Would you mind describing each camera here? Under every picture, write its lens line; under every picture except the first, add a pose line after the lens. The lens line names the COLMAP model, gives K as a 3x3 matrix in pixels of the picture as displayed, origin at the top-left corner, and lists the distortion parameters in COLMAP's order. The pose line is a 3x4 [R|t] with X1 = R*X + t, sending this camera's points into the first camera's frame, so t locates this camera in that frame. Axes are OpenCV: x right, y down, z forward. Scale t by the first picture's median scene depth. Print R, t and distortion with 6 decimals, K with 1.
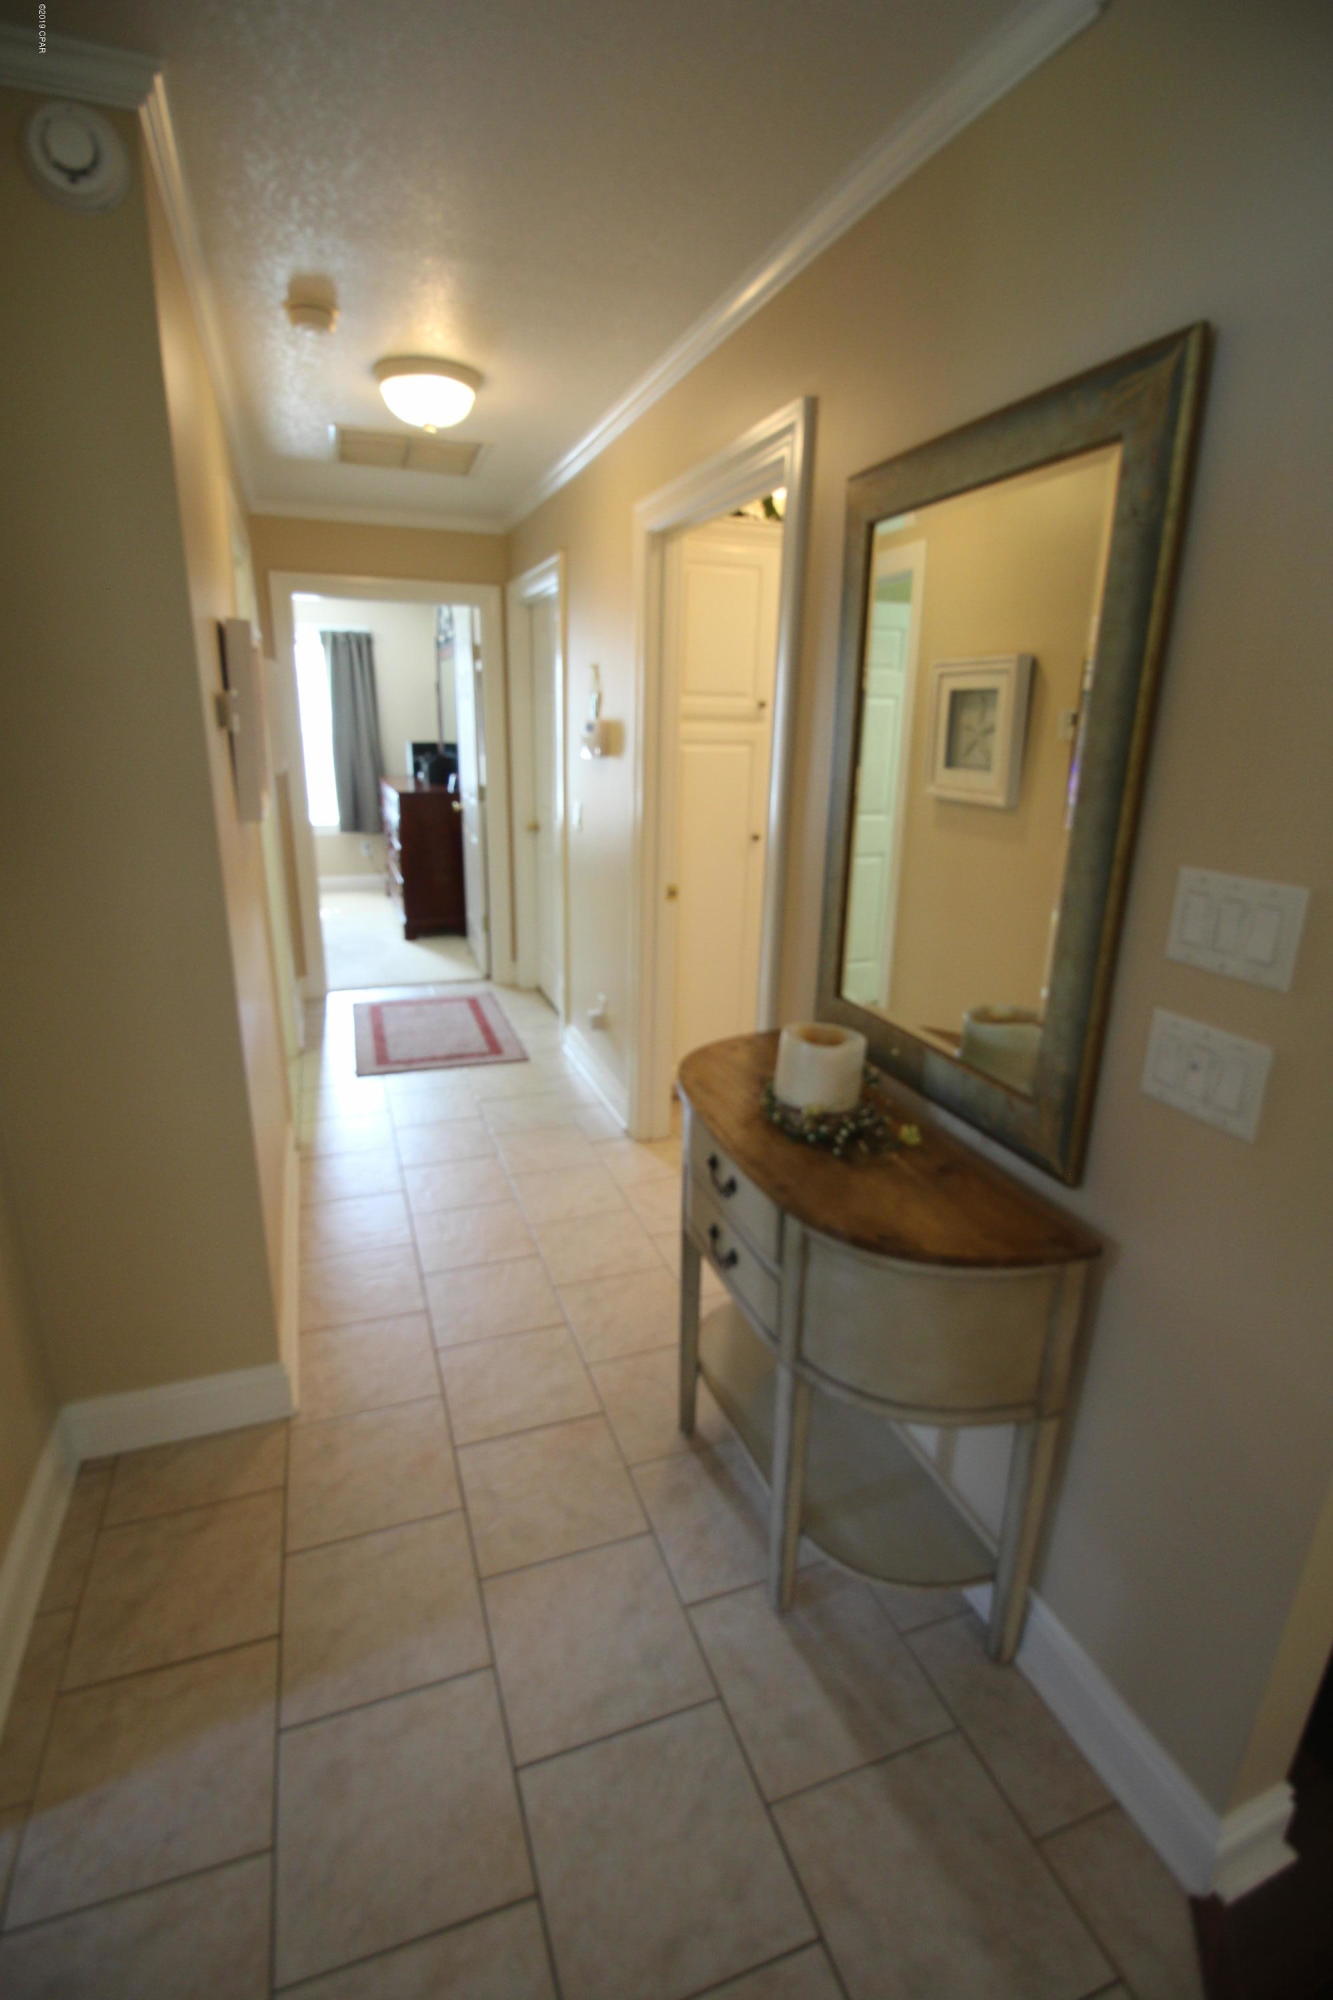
lens RADIAL K [[927.9, 0, 667.3], [0, 927.9, 1002.2], [0, 0, 1]] dist [-0.006372, -0.008655]
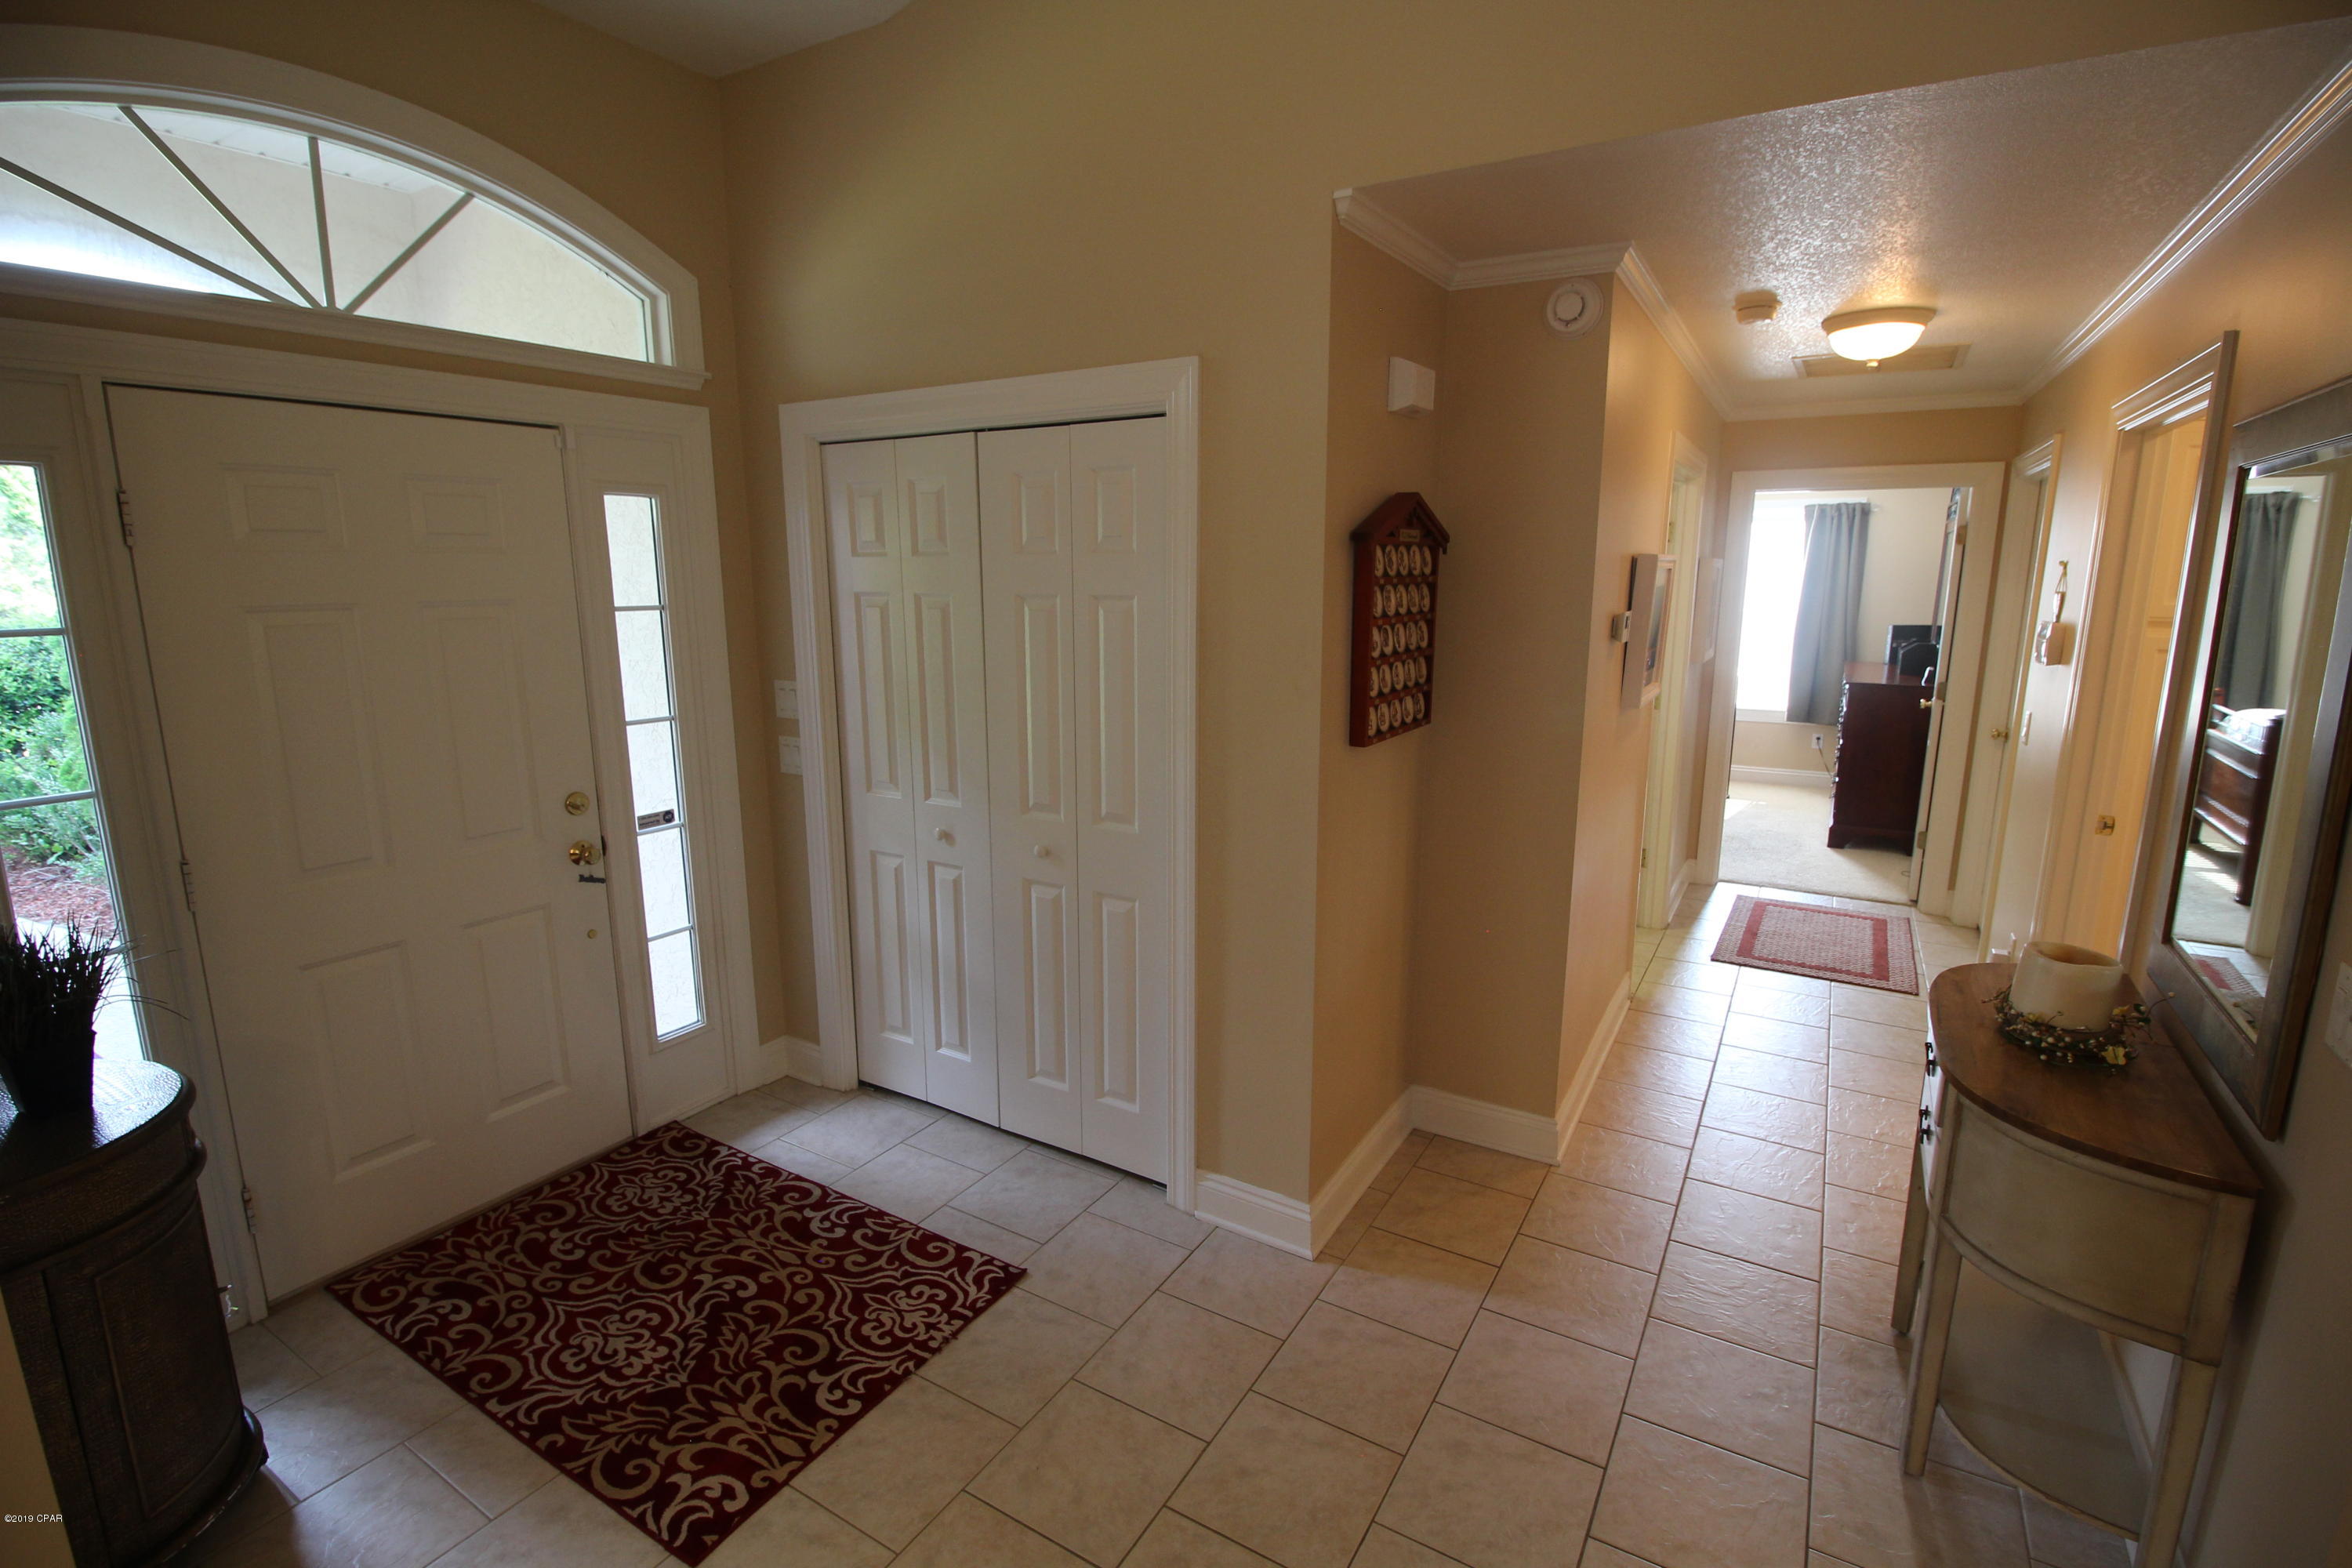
lens RADIAL K [[1091.2, 0, 1174.2], [0, 1091.2, 782.2], [0, 0, 1]] dist [-0.006372, -0.008655]
pose [[0.629619, 0.126437, -0.766546, 0.172761], [-0.212072, 0.977167, -0.013012, 0.029618], [0.747399, 0.170755, 0.642057, -0.222004]]
